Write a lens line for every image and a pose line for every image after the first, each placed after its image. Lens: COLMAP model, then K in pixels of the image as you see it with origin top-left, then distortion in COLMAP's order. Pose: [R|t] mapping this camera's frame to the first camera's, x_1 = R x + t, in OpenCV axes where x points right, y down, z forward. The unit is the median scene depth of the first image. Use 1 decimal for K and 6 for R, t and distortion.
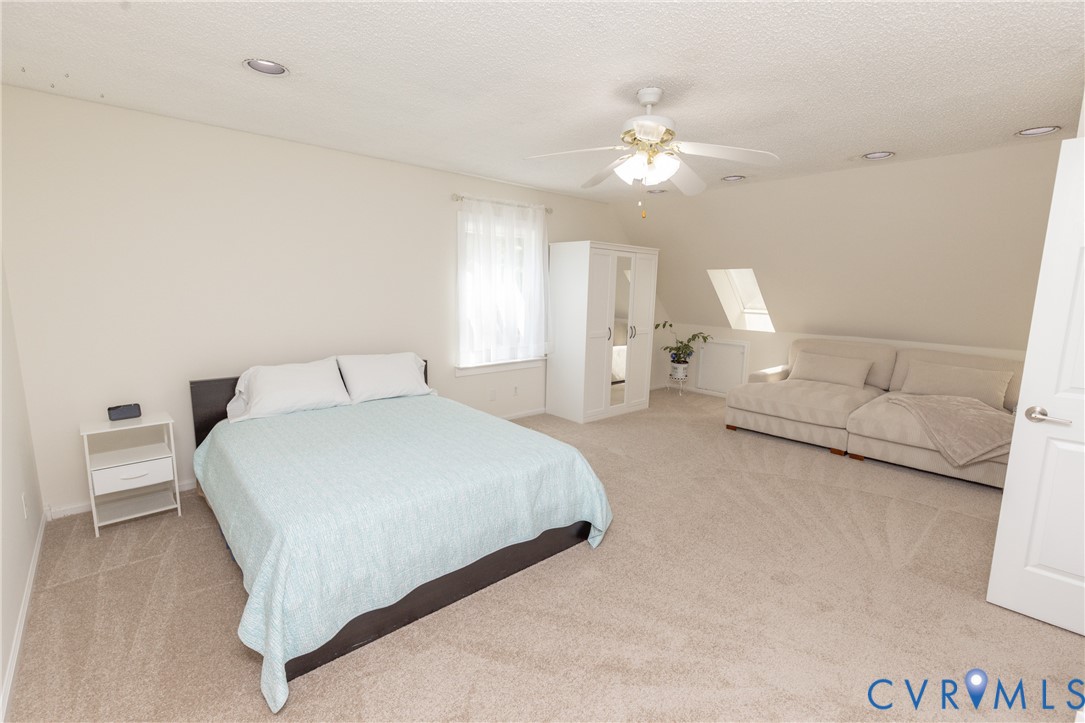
lens RADIAL K [[484.6, 0, 542.6], [0, 484.6, 361.9], [0, 0, 1]] dist [-0.001033, -0.000279]
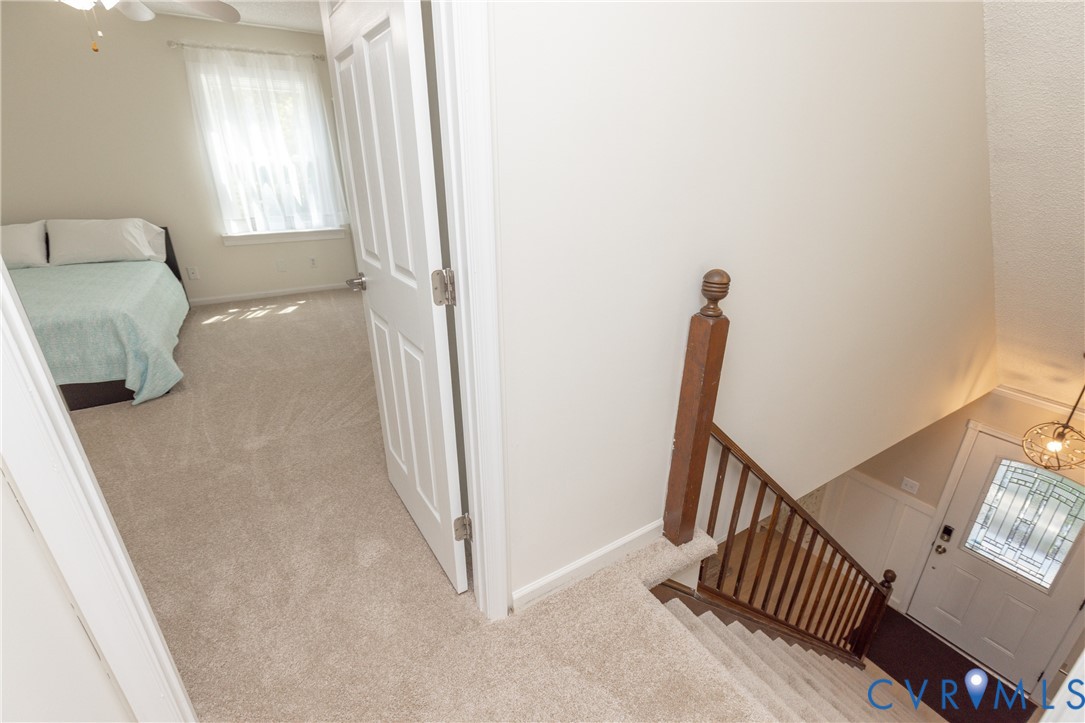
lens RADIAL K [[484.6, 0, 541.1], [0, 484.6, 365.5], [0, 0, 1]] dist [-0.001033, -0.000279]
pose [[0.984922, 0.060707, -0.162001, 0.650393], [-0.020040, 0.970143, 0.241705, 0.015408], [0.171837, -0.234814, 0.956731, 0.089936]]
